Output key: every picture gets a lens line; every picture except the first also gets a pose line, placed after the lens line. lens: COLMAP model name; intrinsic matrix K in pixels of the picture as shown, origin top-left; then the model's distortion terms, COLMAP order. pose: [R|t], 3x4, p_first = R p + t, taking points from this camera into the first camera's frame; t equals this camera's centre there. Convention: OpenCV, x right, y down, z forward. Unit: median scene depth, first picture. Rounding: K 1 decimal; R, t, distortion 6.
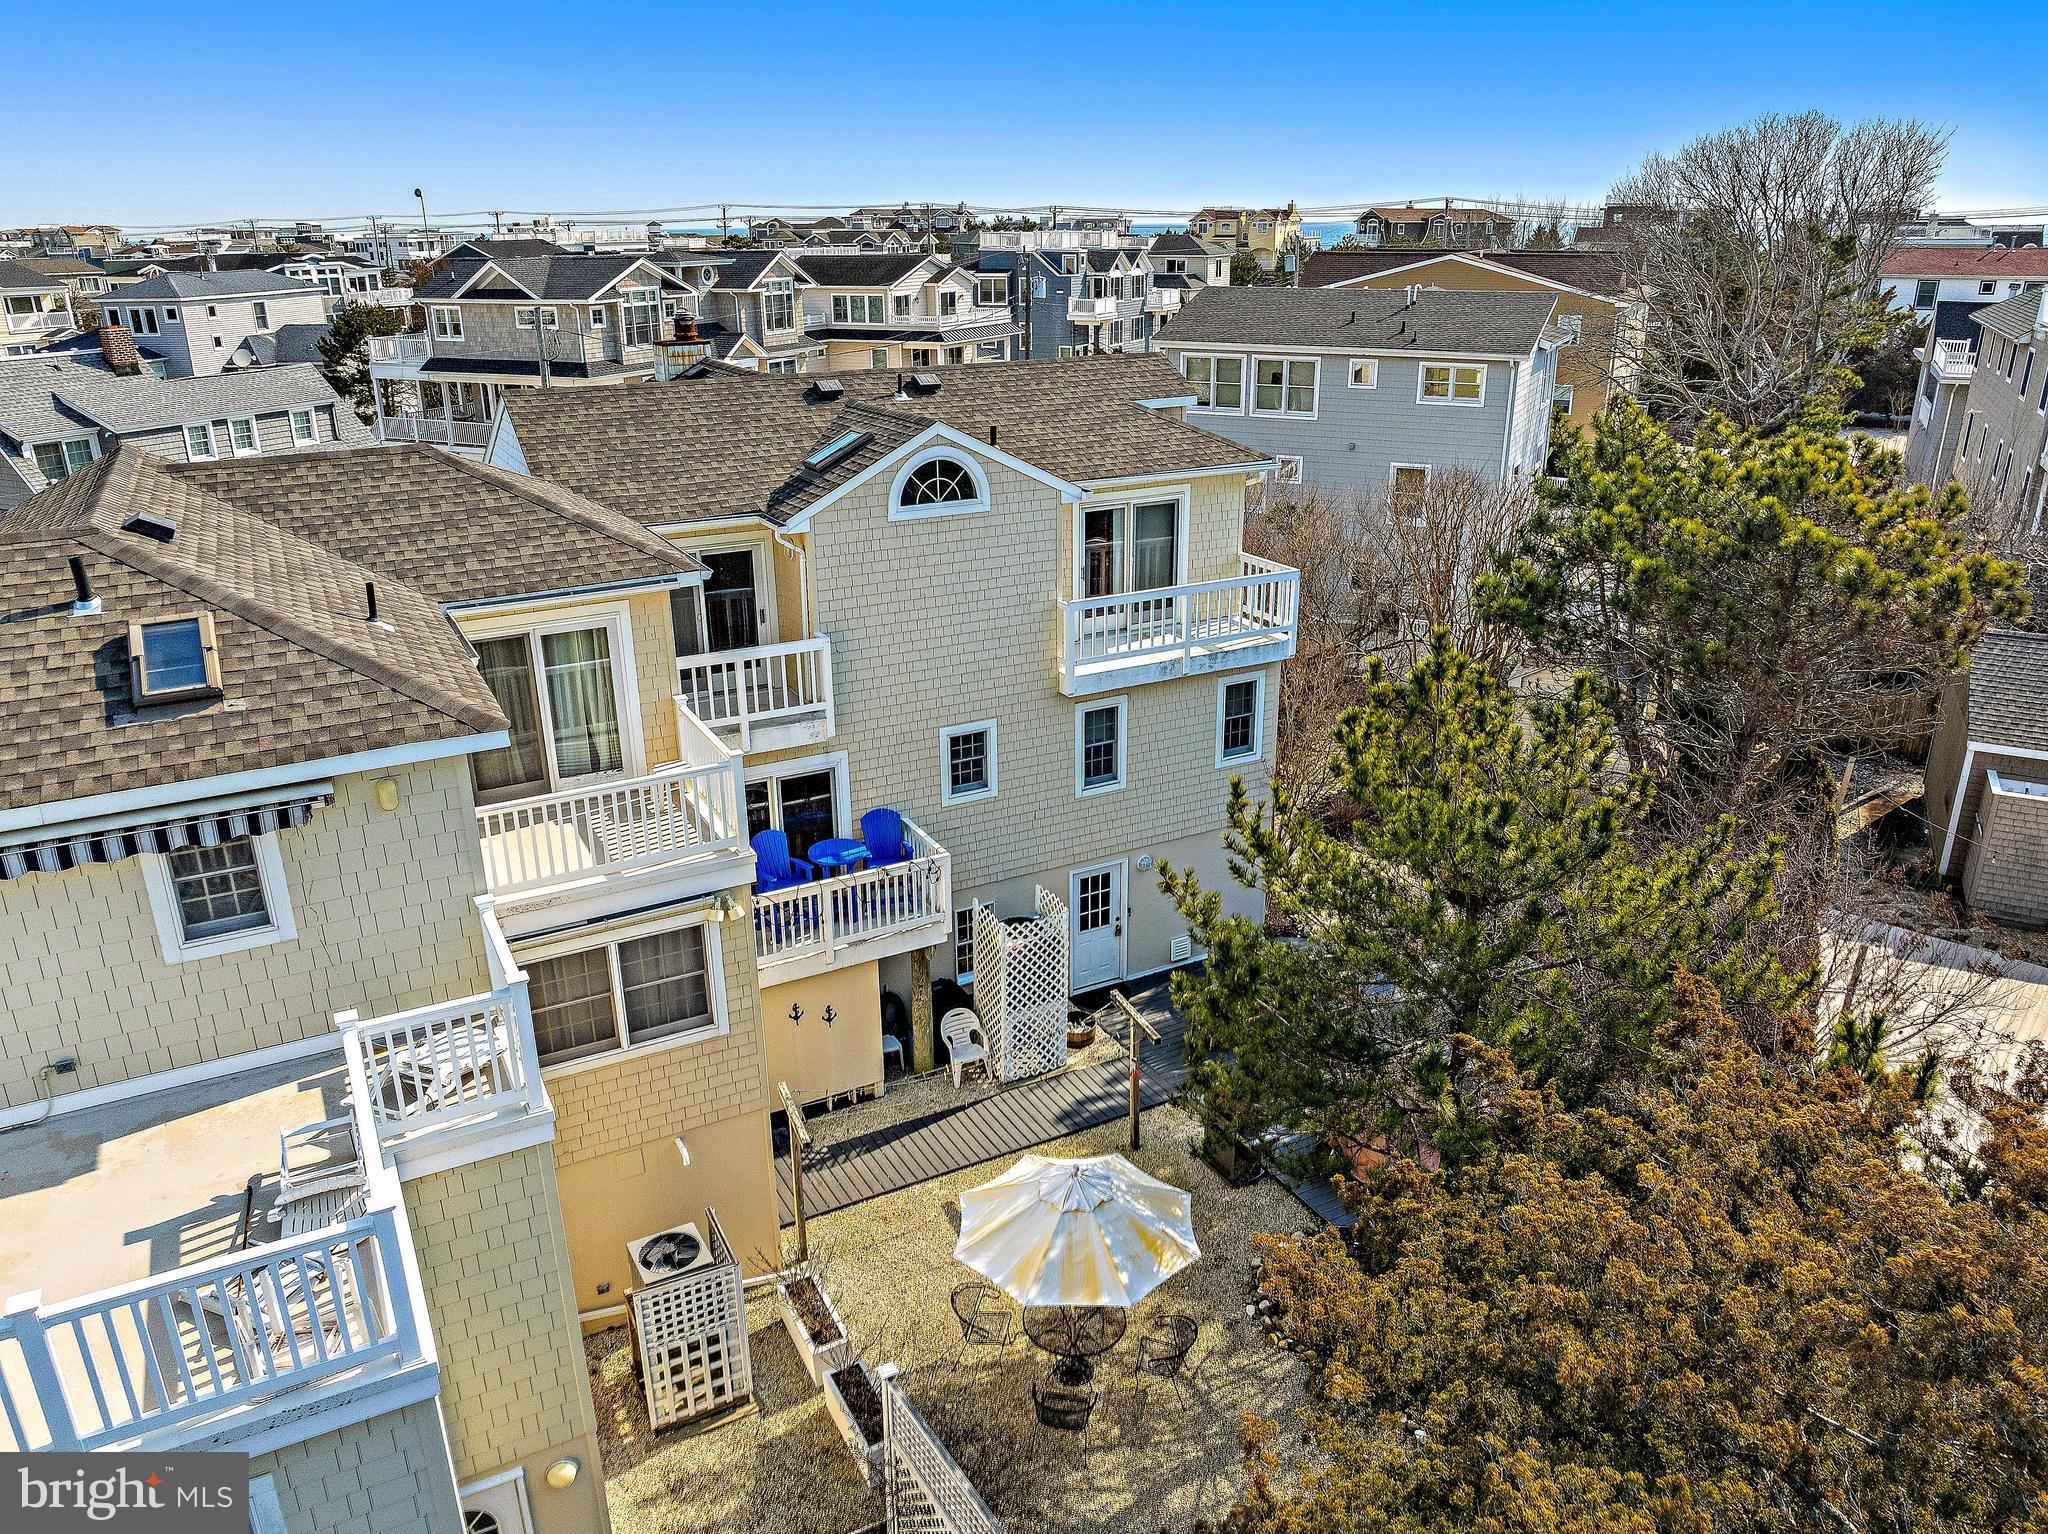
lens RADIAL K [[1435.6, 0, 1016.8], [0, 1435.6, 762.8], [0, 0, 1]] dist [-0.039159, 0.001546]
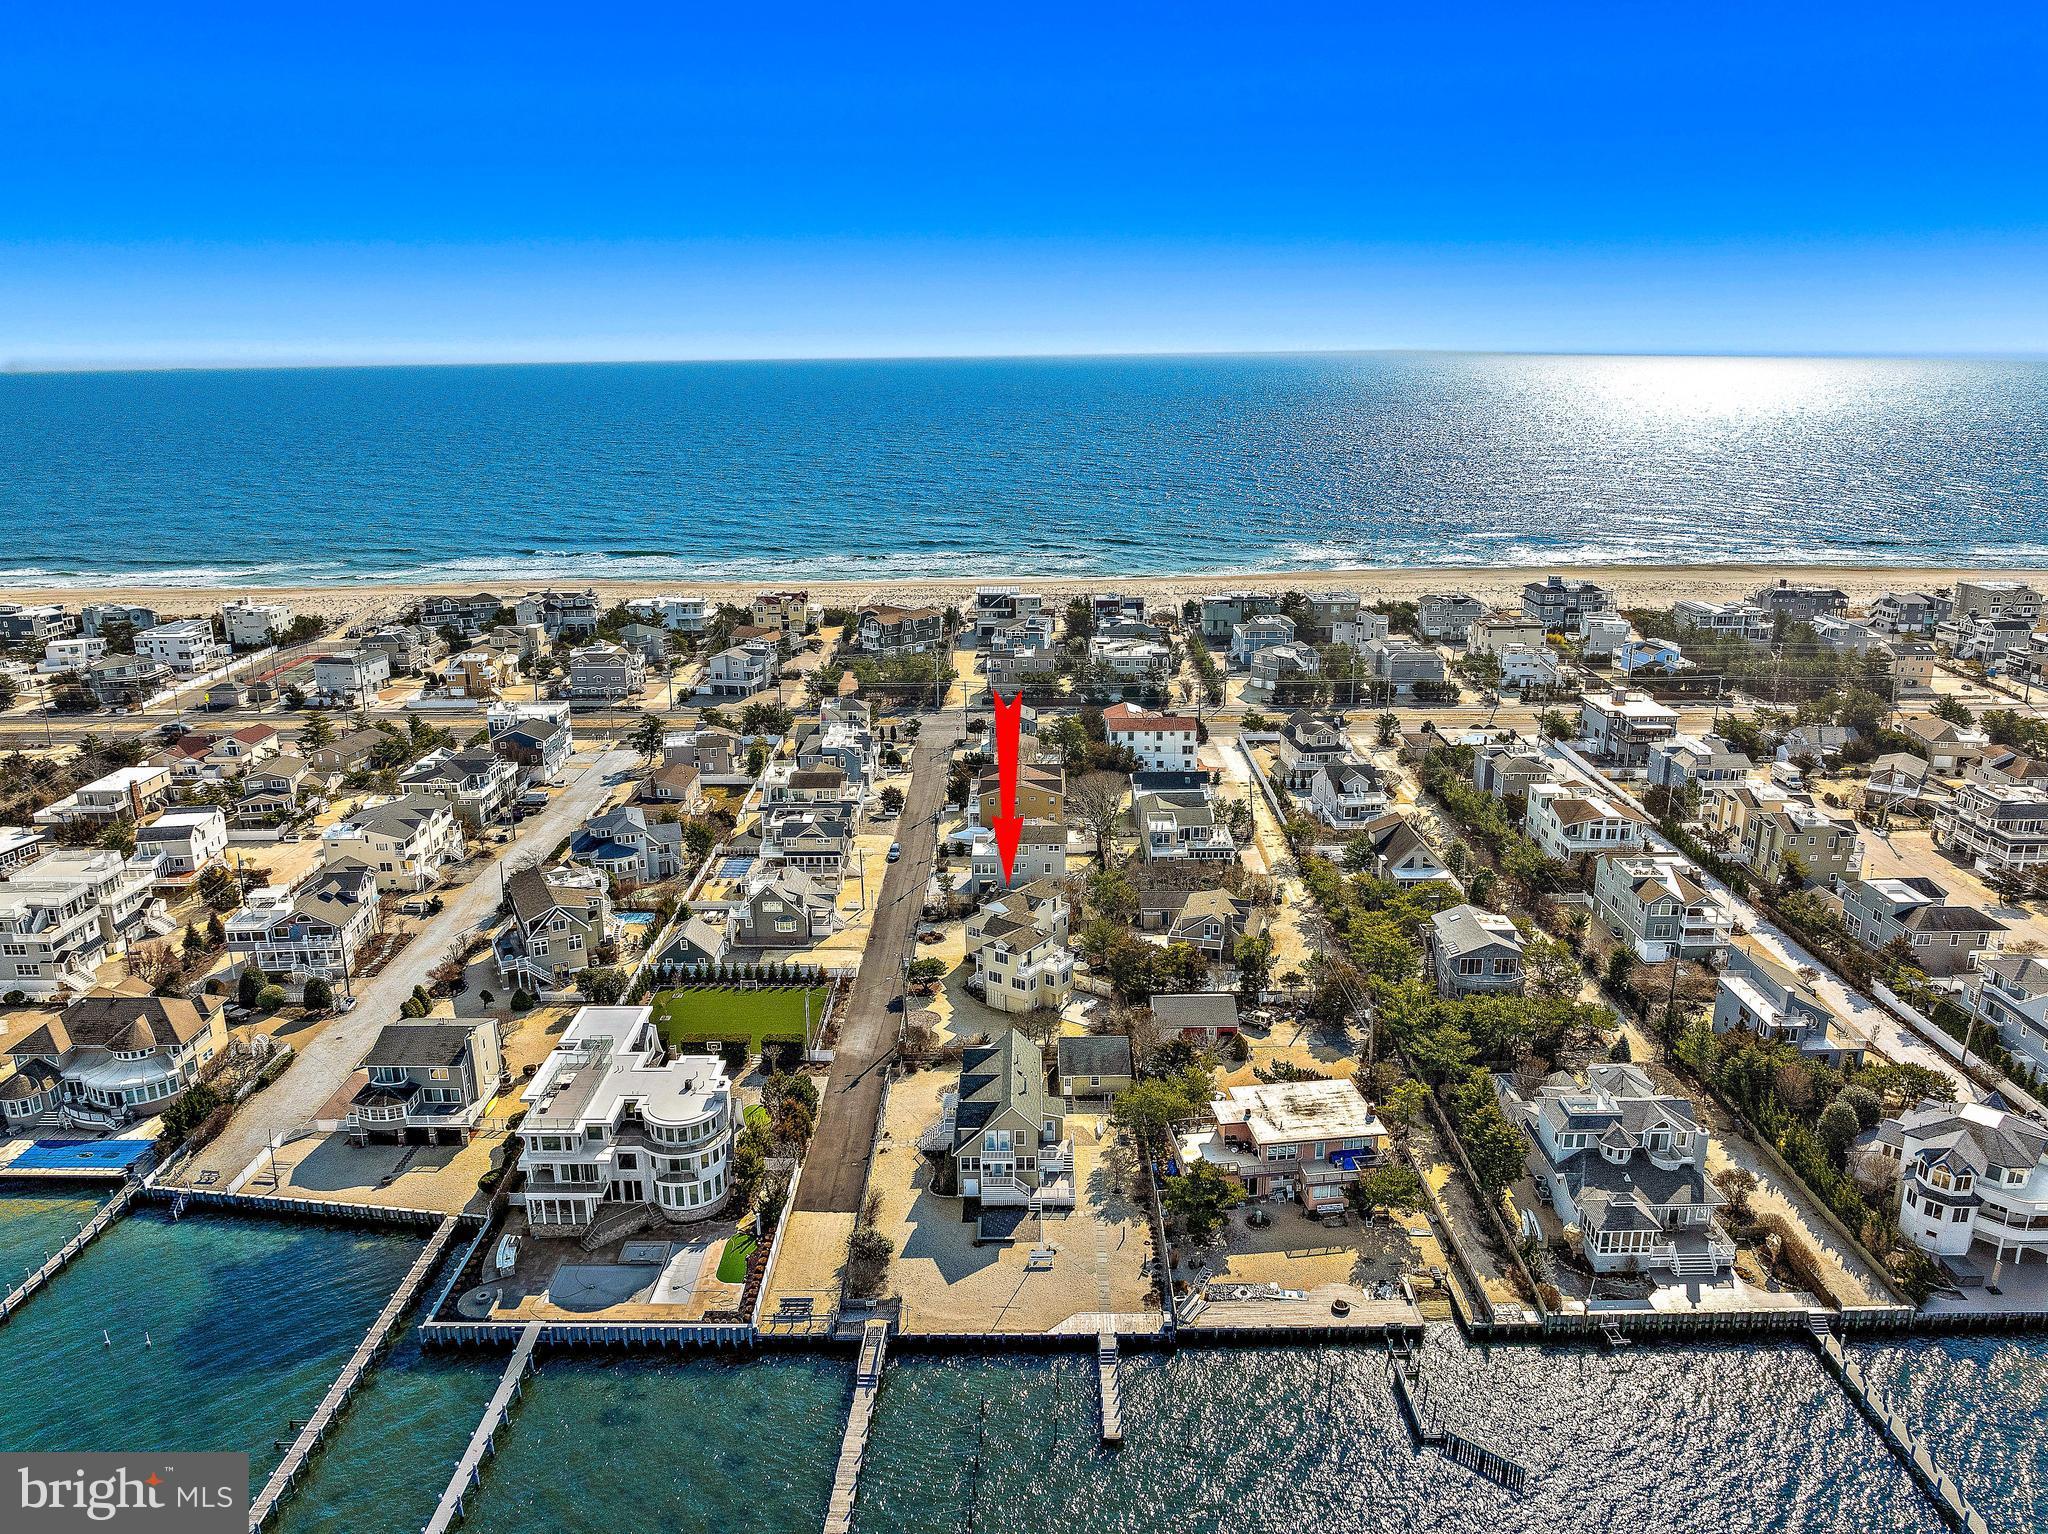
lens RADIAL K [[1435.6, 0, 1016.8], [0, 1435.6, 762.8], [0, 0, 1]] dist [-0.039159, 0.001546]
pose [[0.892178, -0.120317, 0.435364, -3.792516], [0.157938, 0.986124, -0.051133, -0.582217], [-0.423171, 0.114380, 0.898801, -6.817566]]
